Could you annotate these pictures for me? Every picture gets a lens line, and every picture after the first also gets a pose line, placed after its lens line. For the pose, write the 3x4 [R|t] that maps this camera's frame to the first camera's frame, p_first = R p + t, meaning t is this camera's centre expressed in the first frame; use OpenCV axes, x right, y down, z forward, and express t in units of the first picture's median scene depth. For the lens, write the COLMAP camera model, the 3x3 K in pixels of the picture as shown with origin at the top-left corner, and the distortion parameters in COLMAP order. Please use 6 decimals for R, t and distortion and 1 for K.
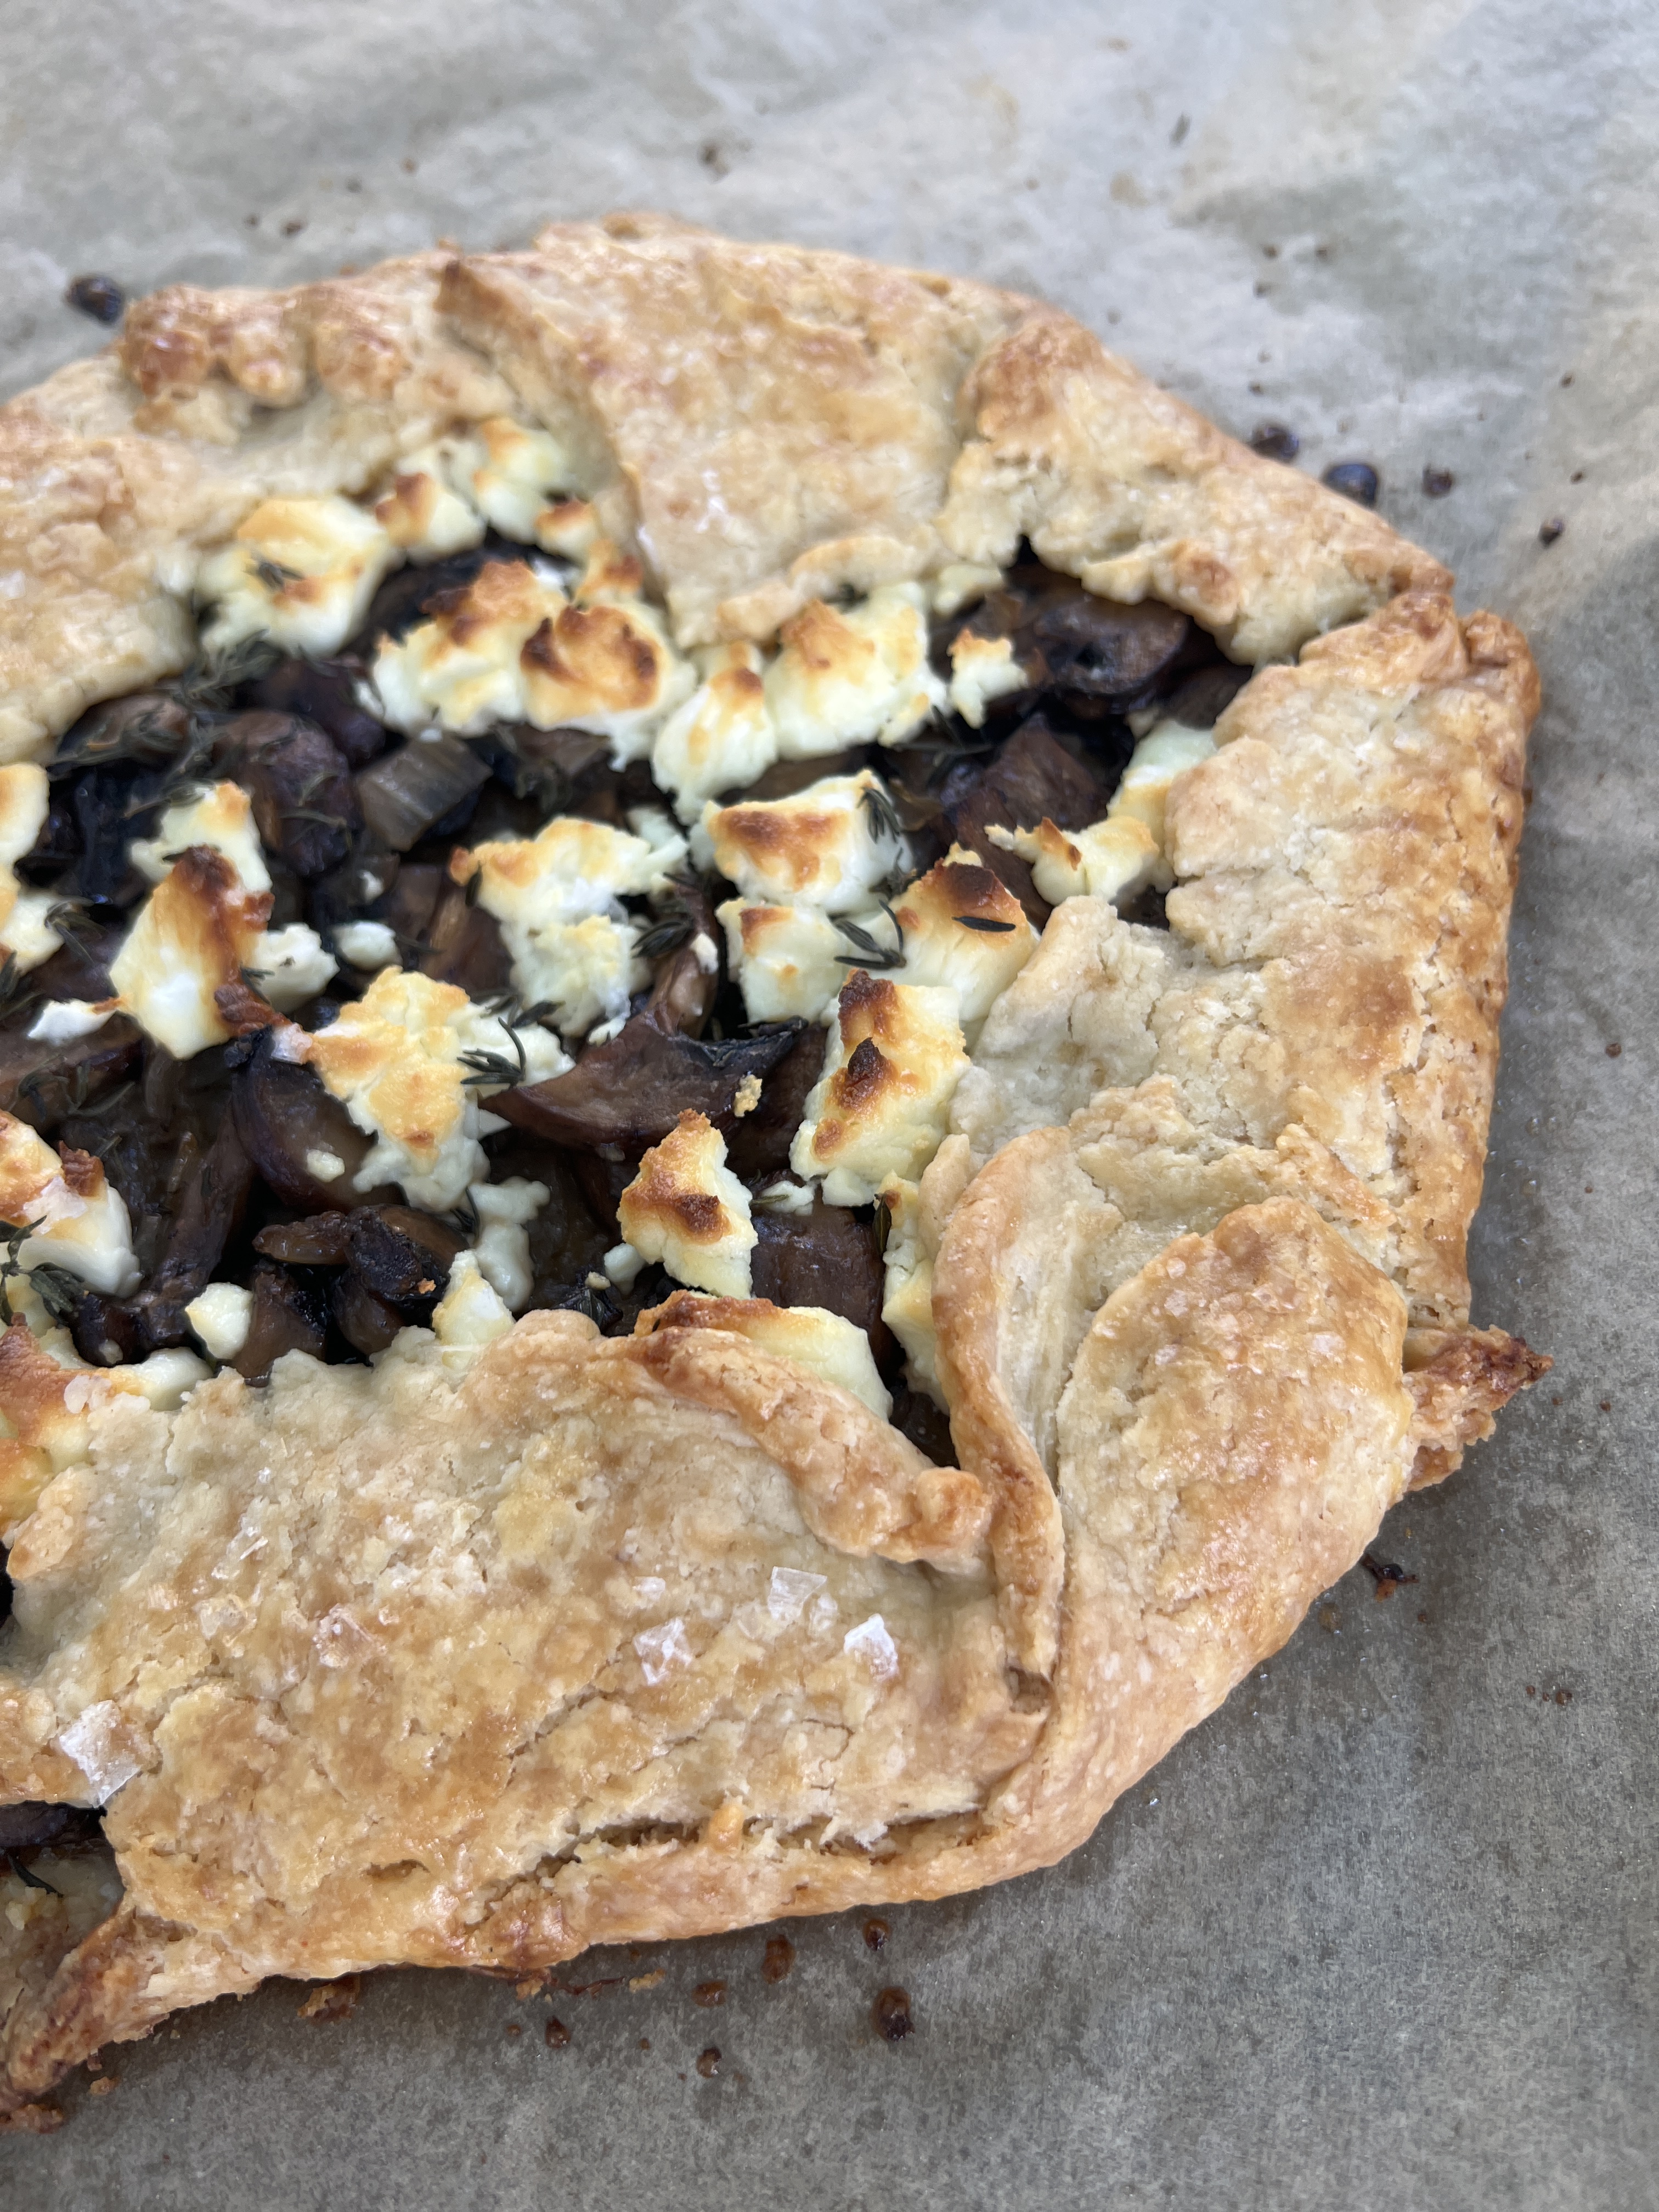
lens RADIAL K [[1690.0, 0, 831.5], [0, 1690.0, 1076.3], [0, 0, 1]] dist [0.129529, -0.246091]
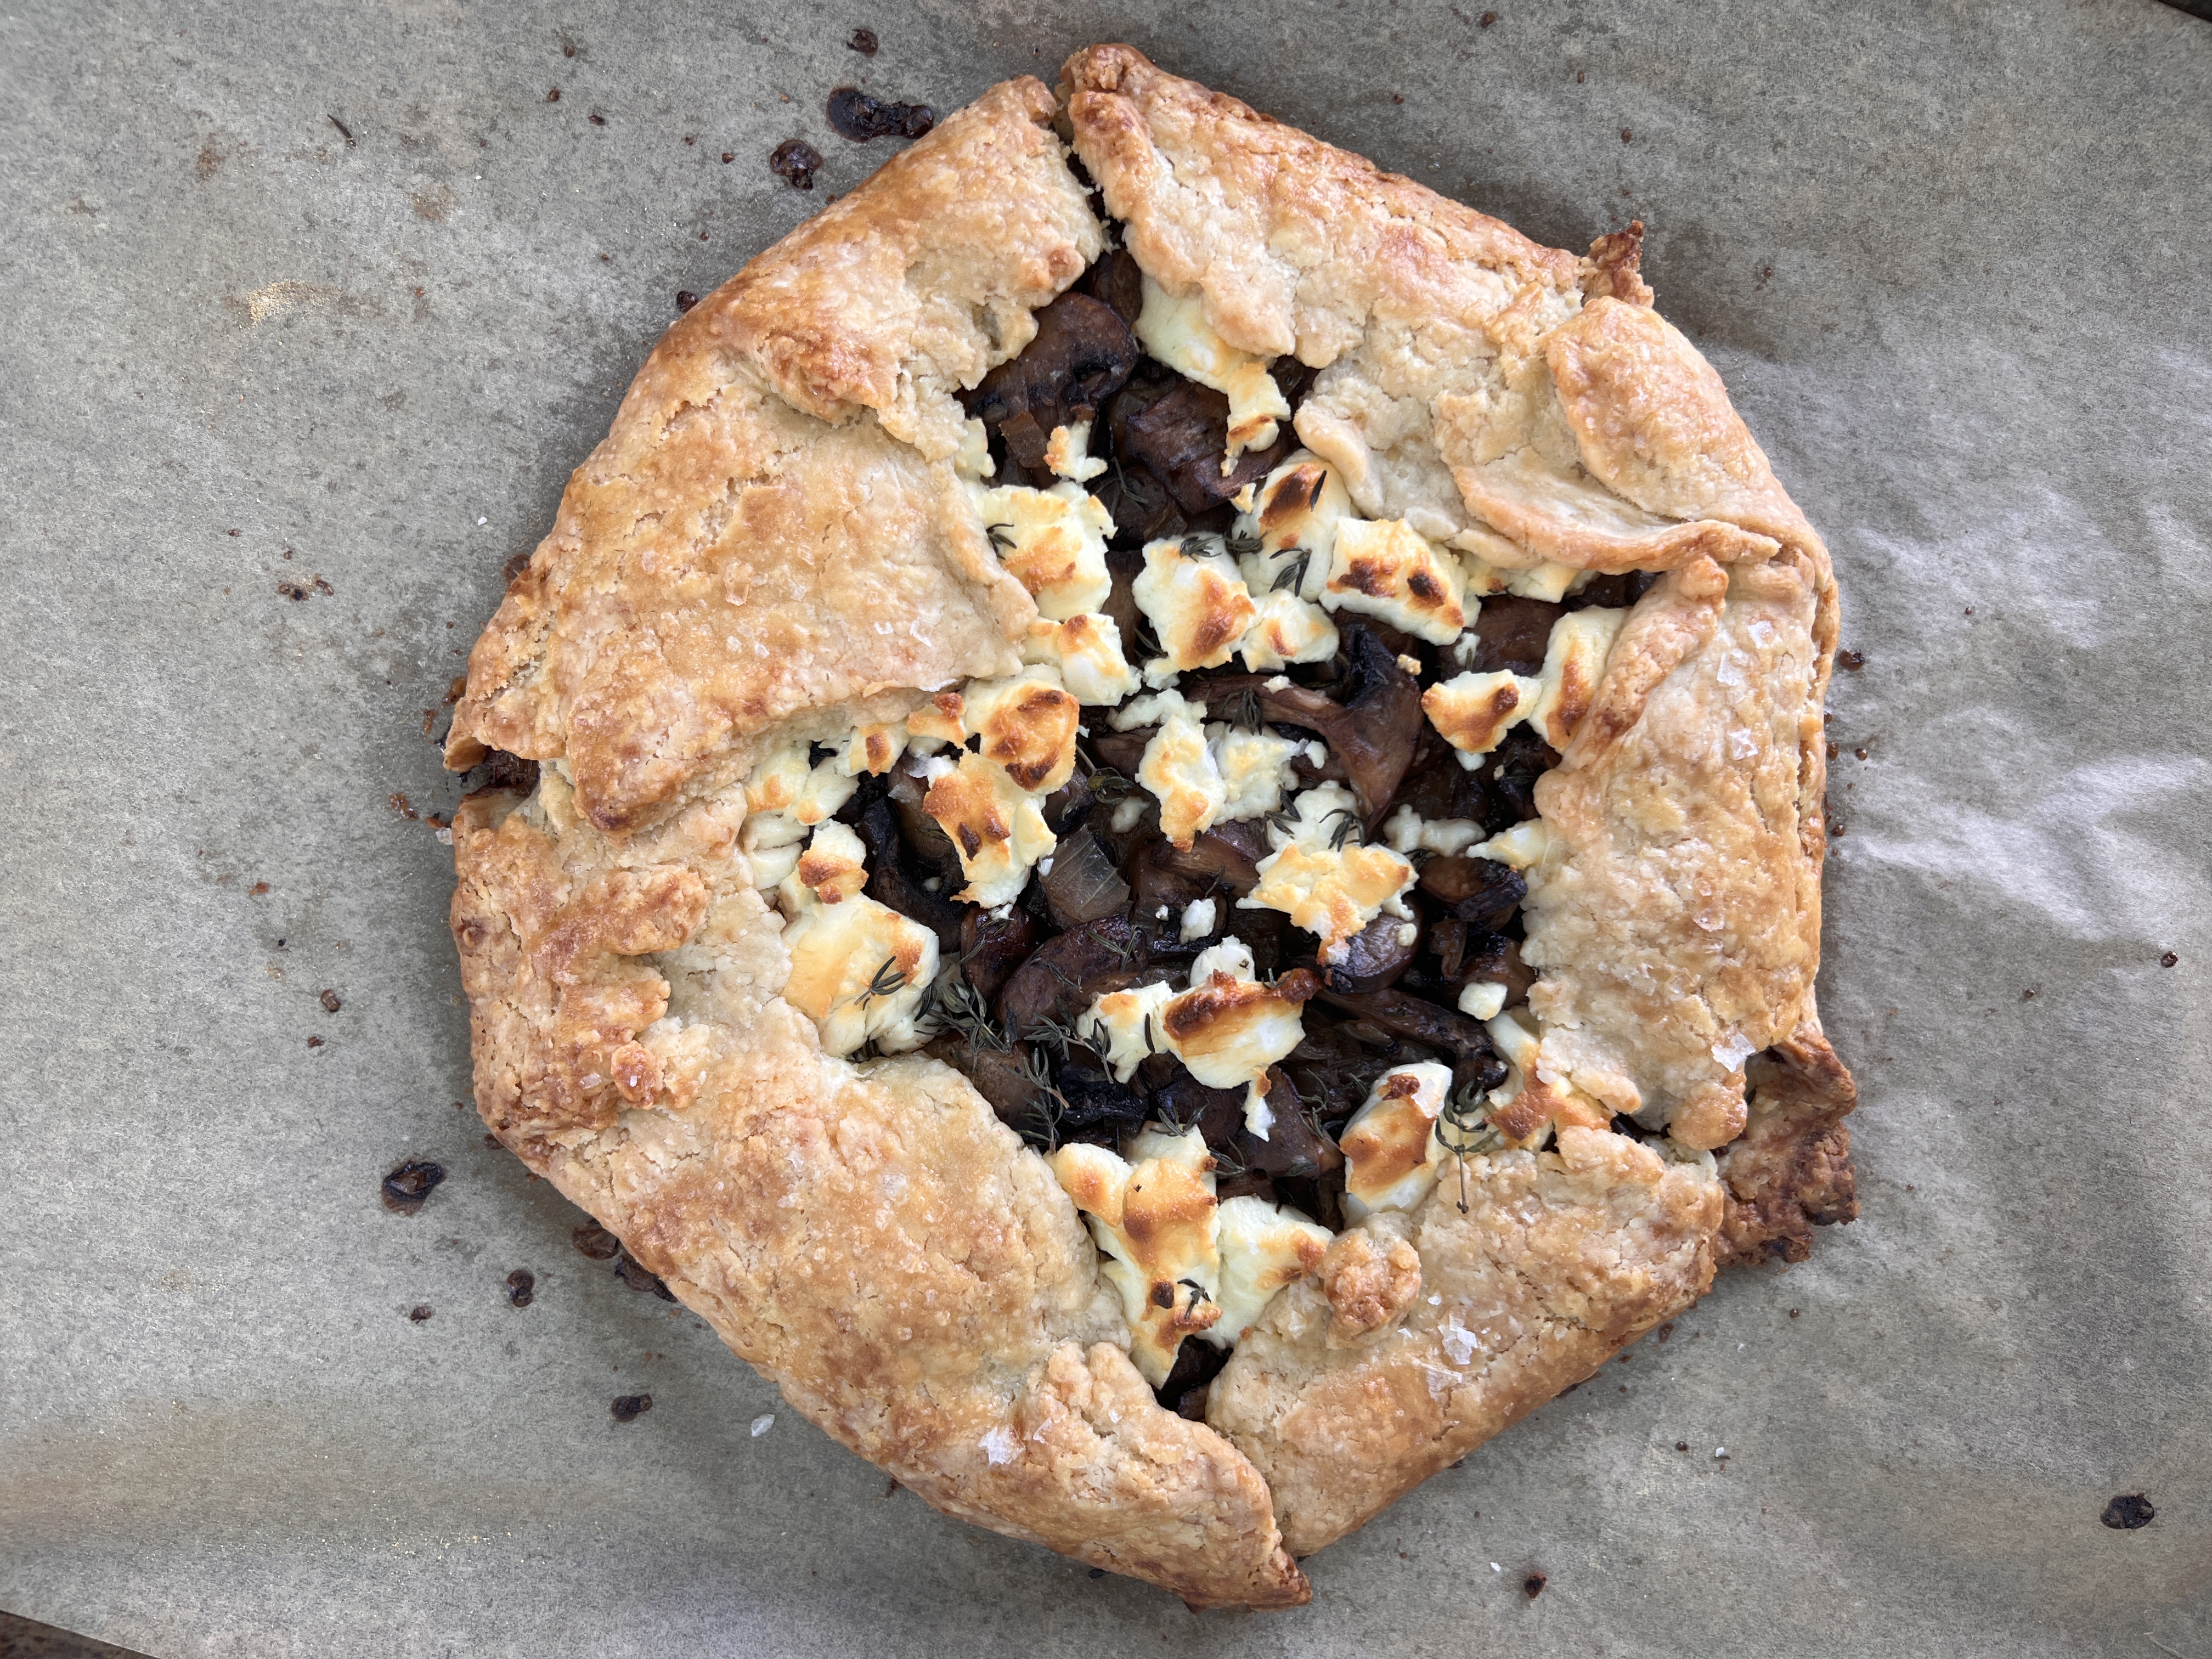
lens RADIAL K [[1690.0, 0, 1105.3], [0, 1690.0, 772.7], [0, 0, 1]] dist [0.129529, -0.246091]
pose [[0.128109, -0.990577, 0.048432, -0.245541], [0.832839, 0.133968, 0.537059, -0.991021], [-0.538486, -0.028466, 0.842153, -0.161724]]
